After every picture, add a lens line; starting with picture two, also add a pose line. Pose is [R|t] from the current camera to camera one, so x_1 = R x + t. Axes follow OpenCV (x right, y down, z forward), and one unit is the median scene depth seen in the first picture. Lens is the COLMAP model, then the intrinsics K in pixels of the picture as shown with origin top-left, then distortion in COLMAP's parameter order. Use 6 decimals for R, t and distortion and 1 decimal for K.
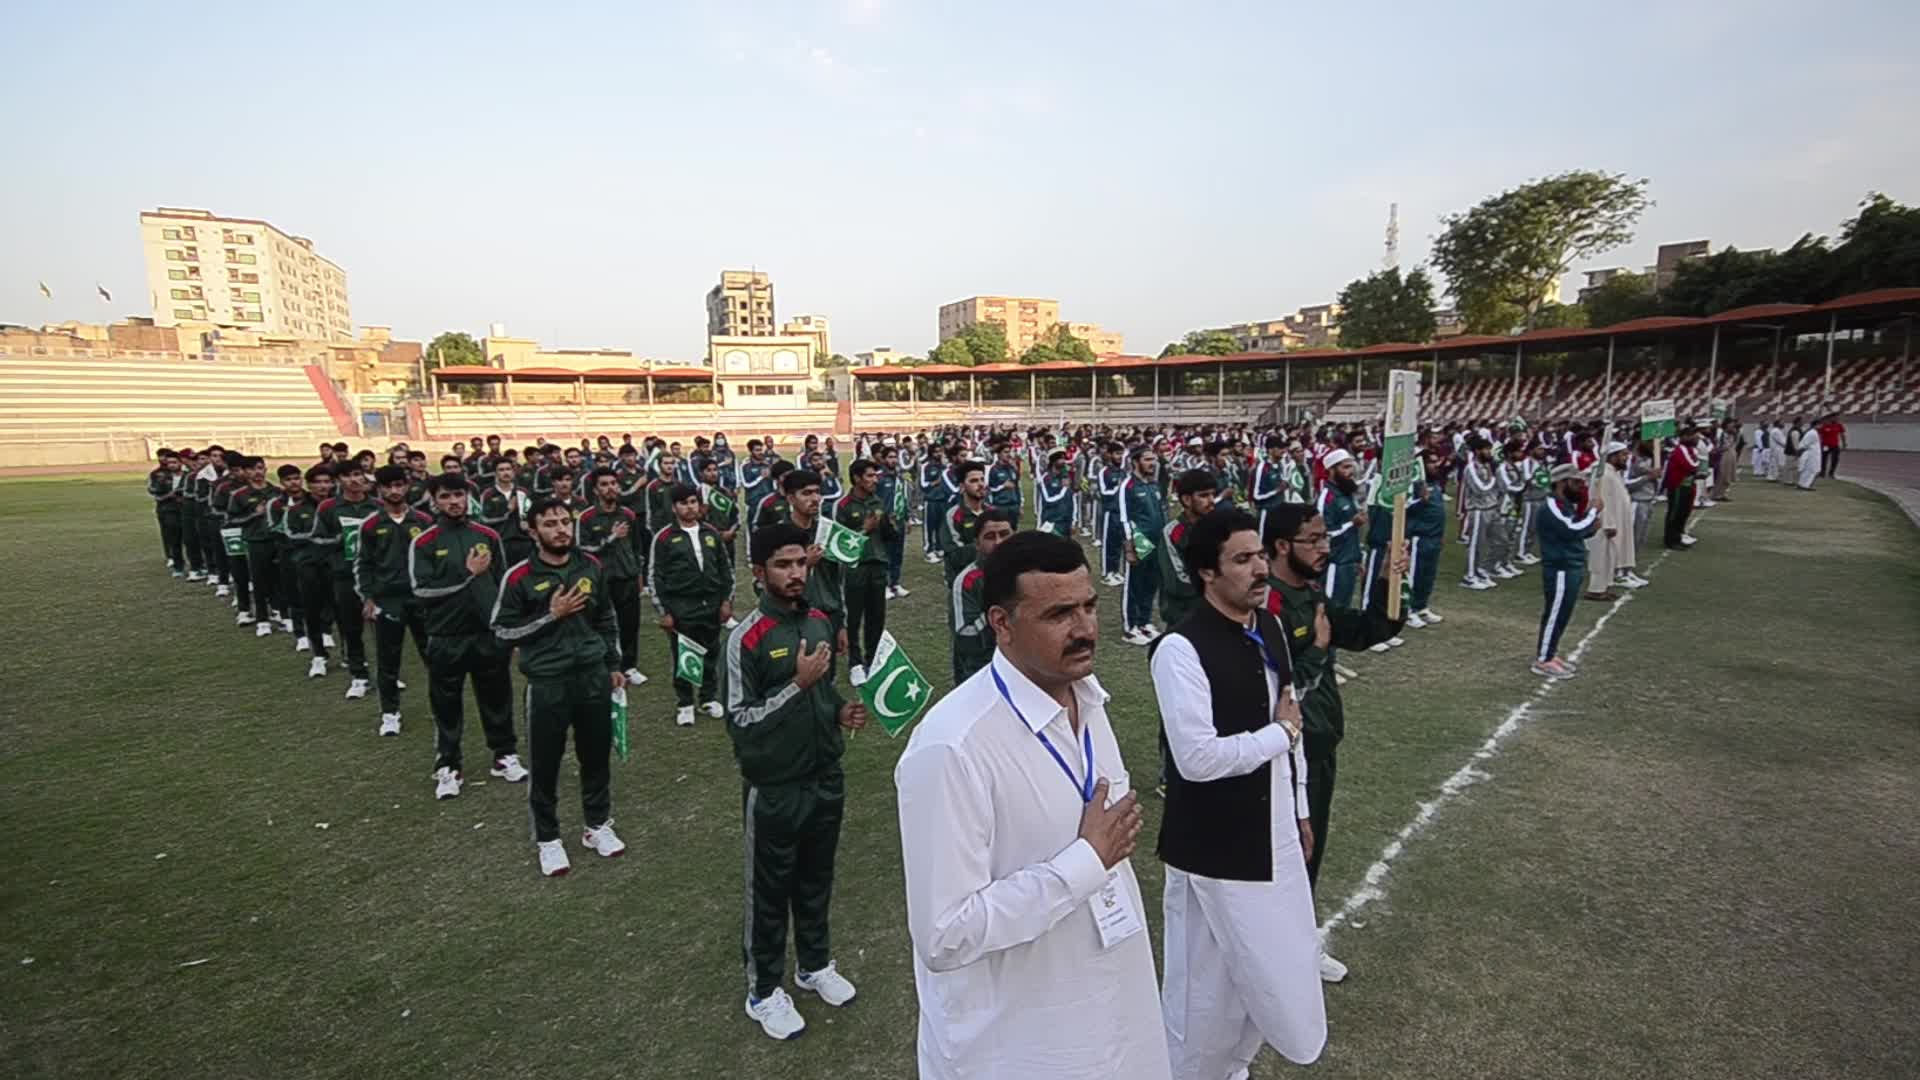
lens RADIAL K [[914.2, 0, 967.3], [0, 914.2, 547.8], [0, 0, 1]] dist [0.003576, -0.000933]
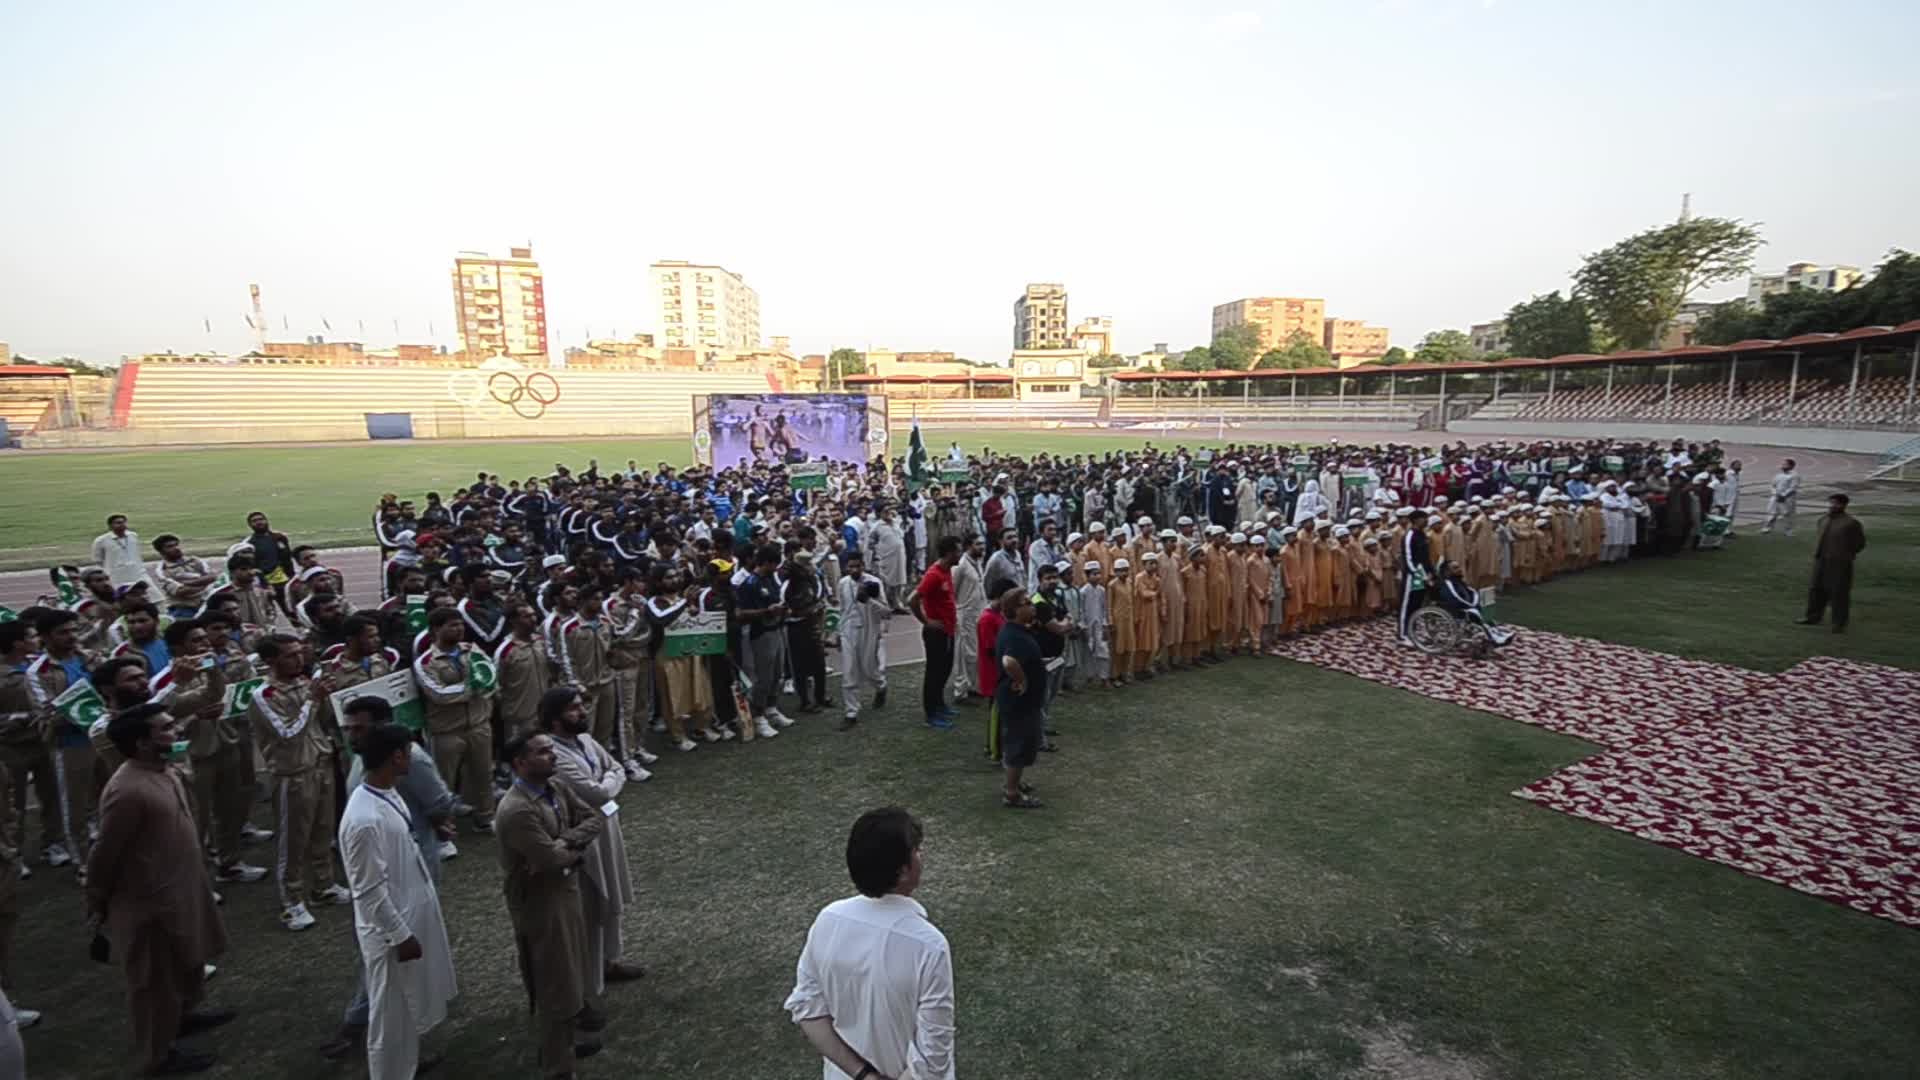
lens RADIAL K [[914.2, 0, 967.3], [0, 914.2, 547.8], [0, 0, 1]] dist [0.003576, -0.000933]
pose [[0.949181, 0.057725, -0.309392, 0.143542], [-0.051714, 0.998280, 0.027602, 0.051337], [0.310453, -0.010199, 0.950534, -0.501631]]
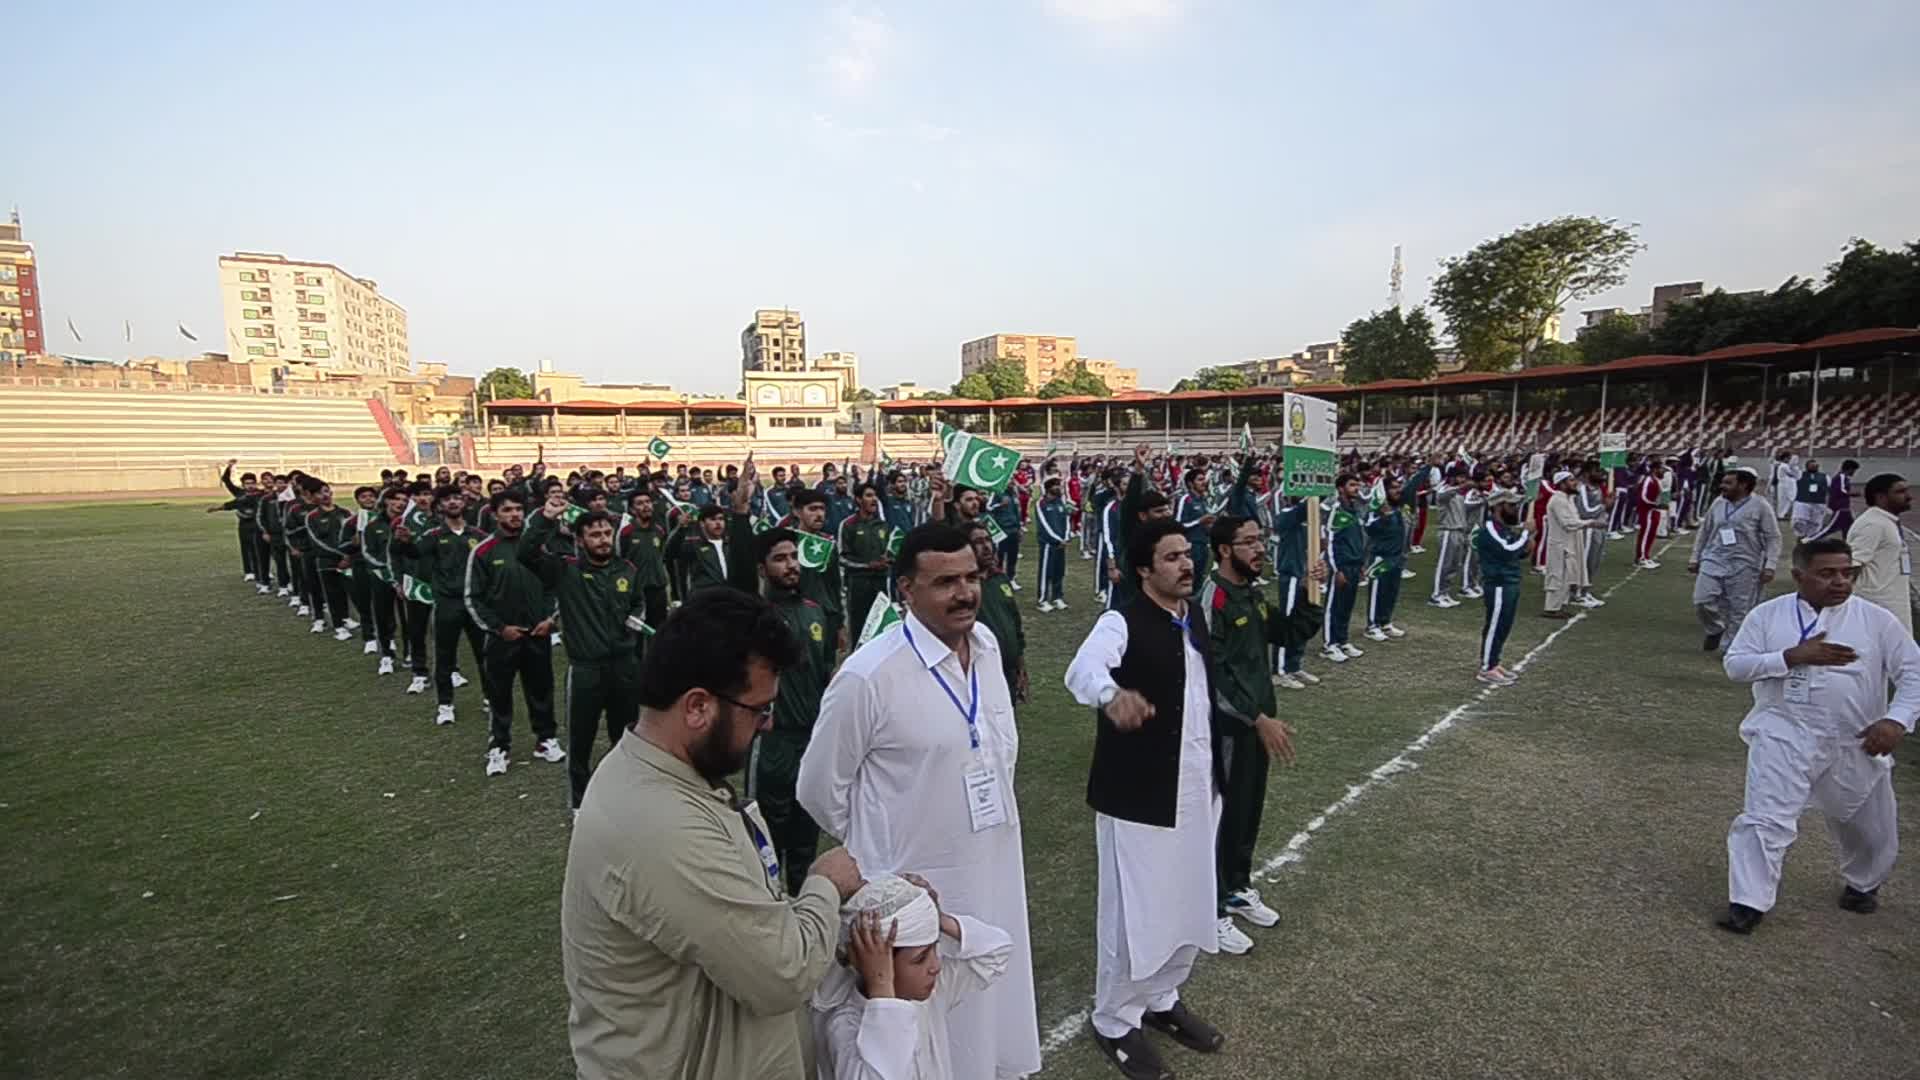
lens RADIAL K [[879.7, 0, 971.2], [0, 879.7, 548.4], [0, 0, 1]] dist [-0.001434, -0.000080]
pose [[0.999790, 0.005711, -0.019677, 0.003178], [-0.006283, 0.999555, -0.029146, 0.001326], [0.019502, 0.029263, 0.999381, -0.006608]]
